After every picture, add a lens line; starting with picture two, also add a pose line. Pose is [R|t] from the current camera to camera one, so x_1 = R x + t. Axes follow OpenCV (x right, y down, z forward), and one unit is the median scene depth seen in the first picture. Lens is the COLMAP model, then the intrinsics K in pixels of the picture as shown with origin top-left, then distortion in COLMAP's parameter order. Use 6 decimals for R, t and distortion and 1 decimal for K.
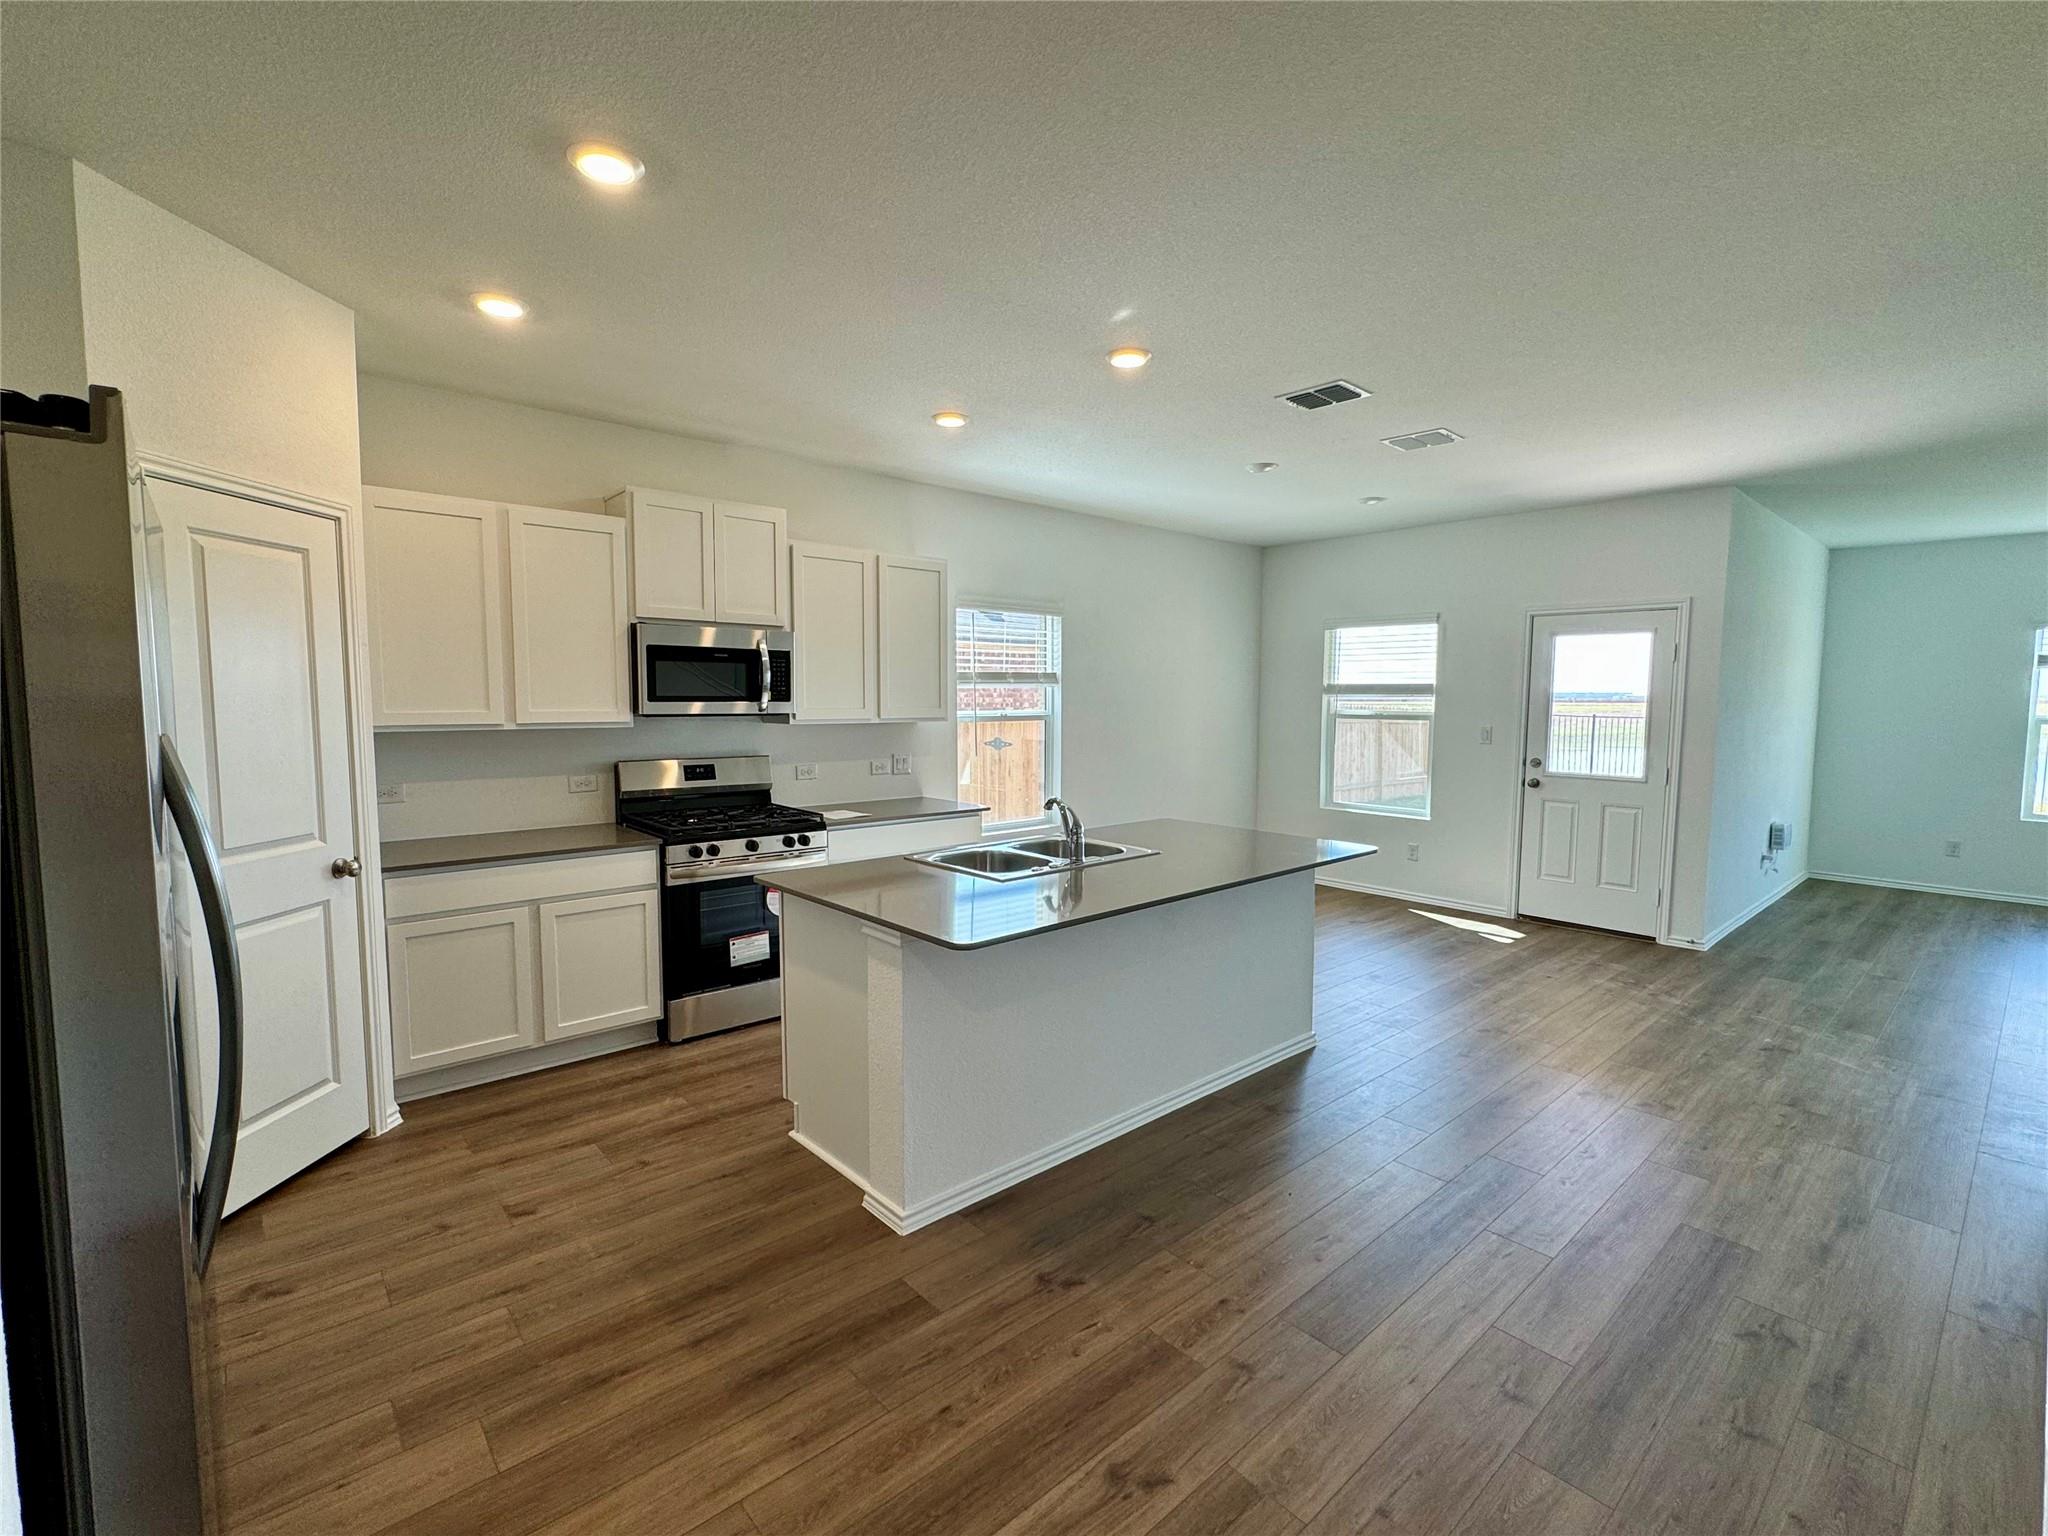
lens RADIAL K [[902.8, 0, 1024.0], [0, 902.8, 768.0], [0, 0, 1]] dist [-0.004996, -0.000118]
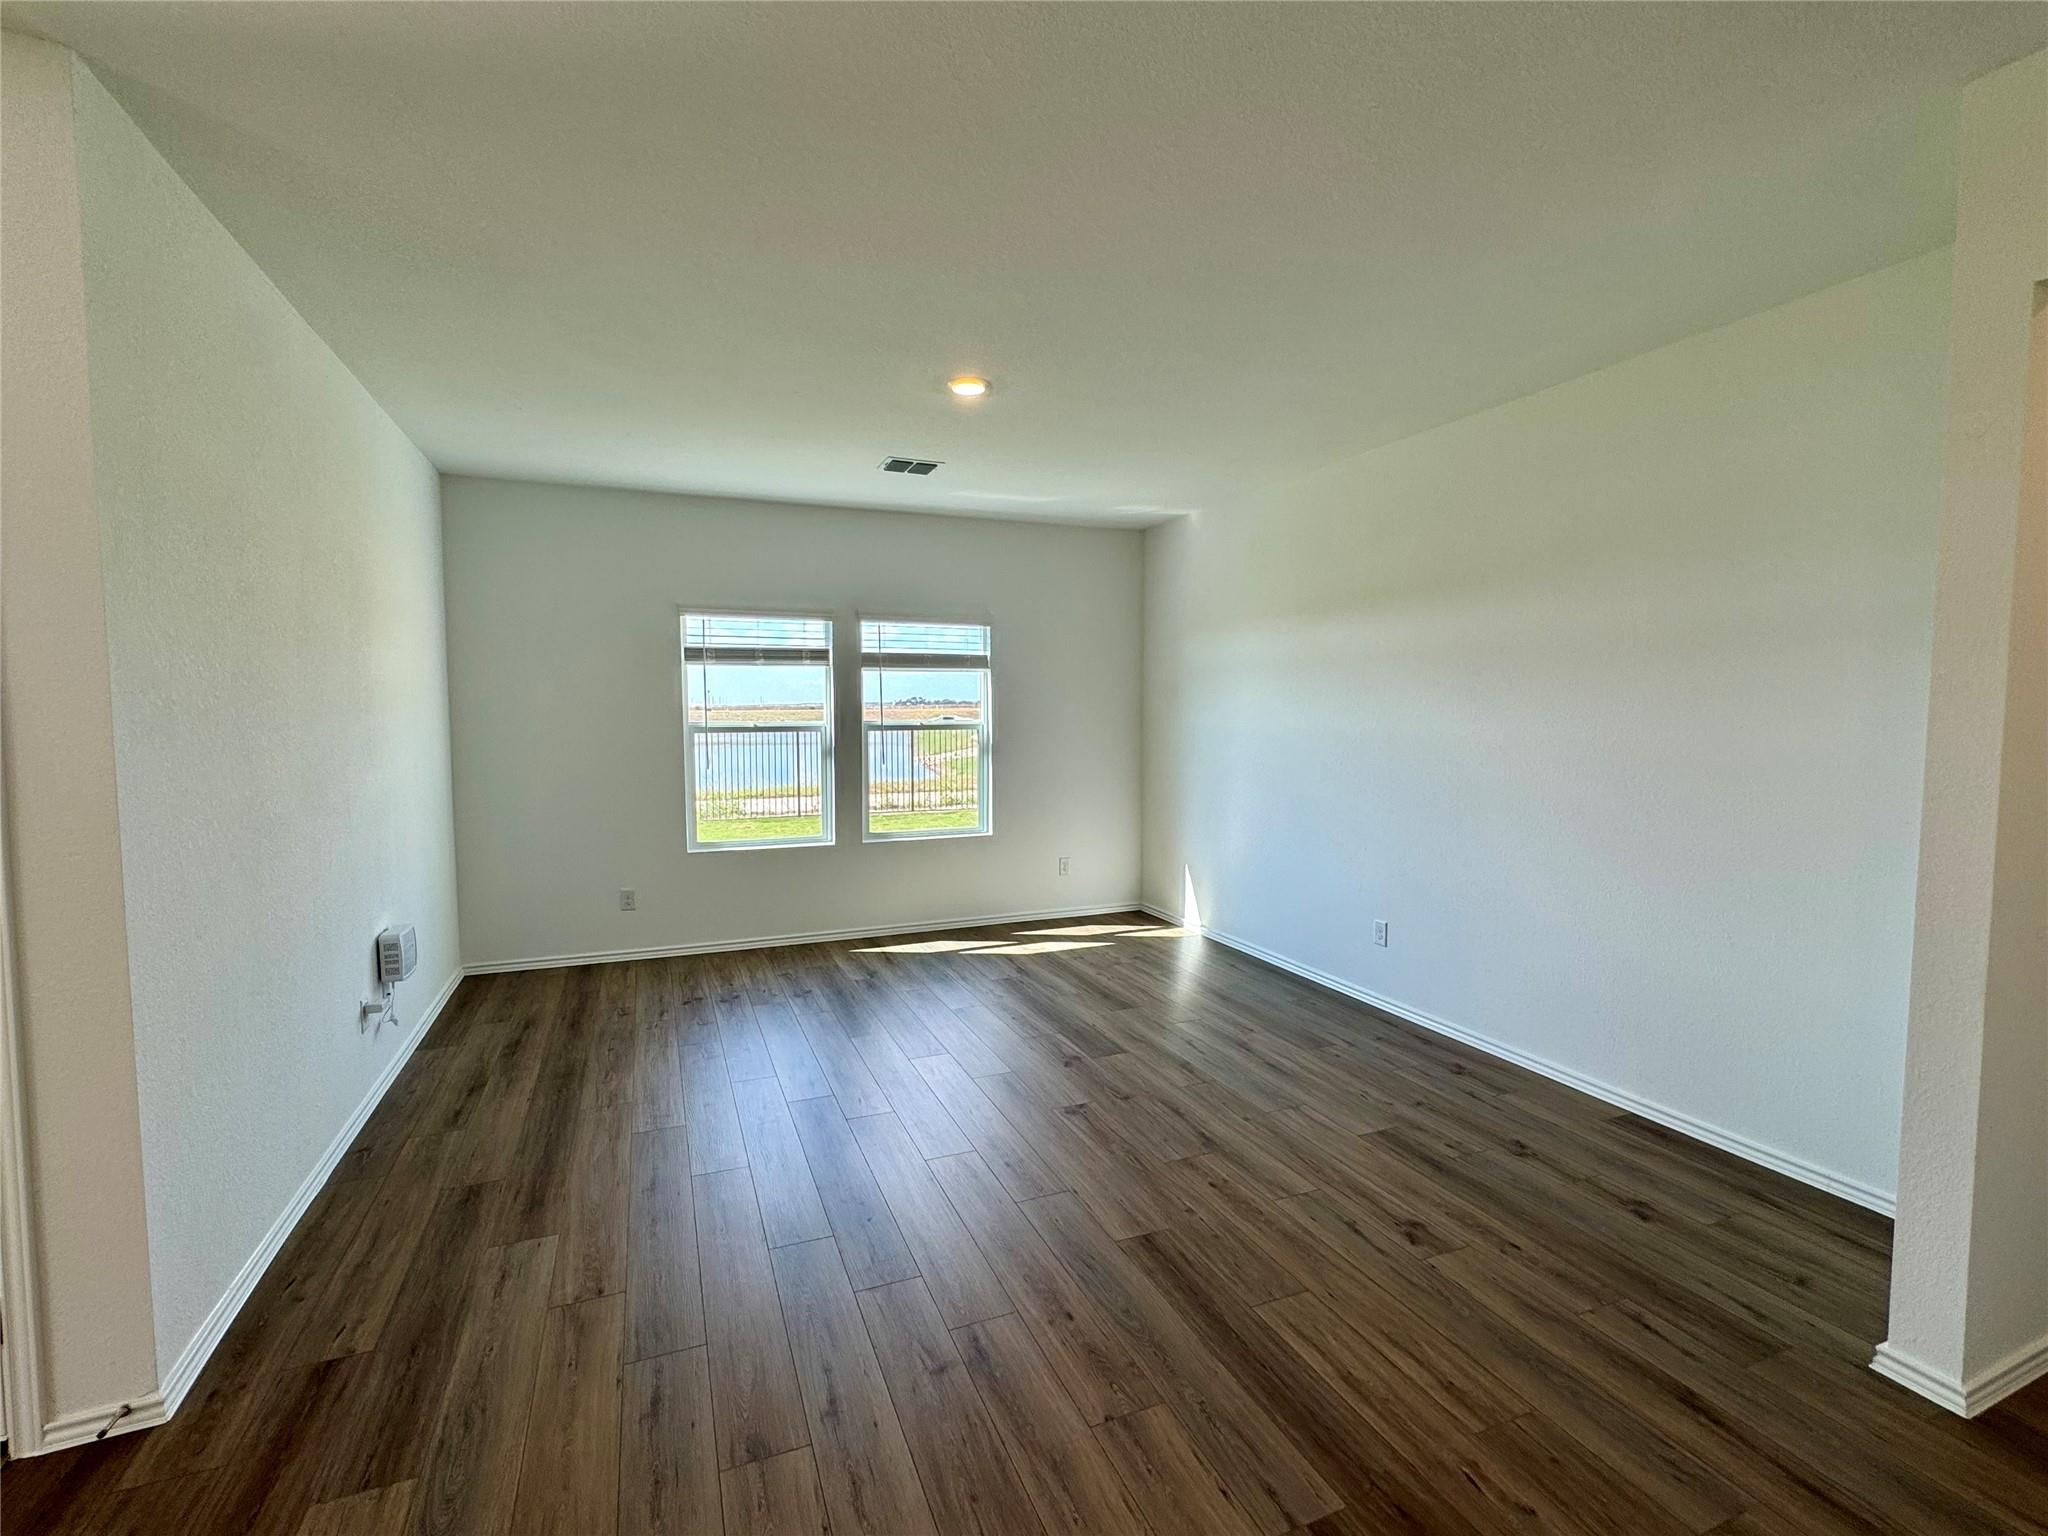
lens RADIAL K [[902.8, 0, 1024.0], [0, 902.8, 768.0], [0, 0, 1]] dist [-0.004996, -0.000118]
pose [[0.315288, -0.067579, 0.946587, 0.261361], [0.079609, 0.995829, 0.044578, -0.018162], [-0.945651, 0.061302, 0.319353, 0.265392]]
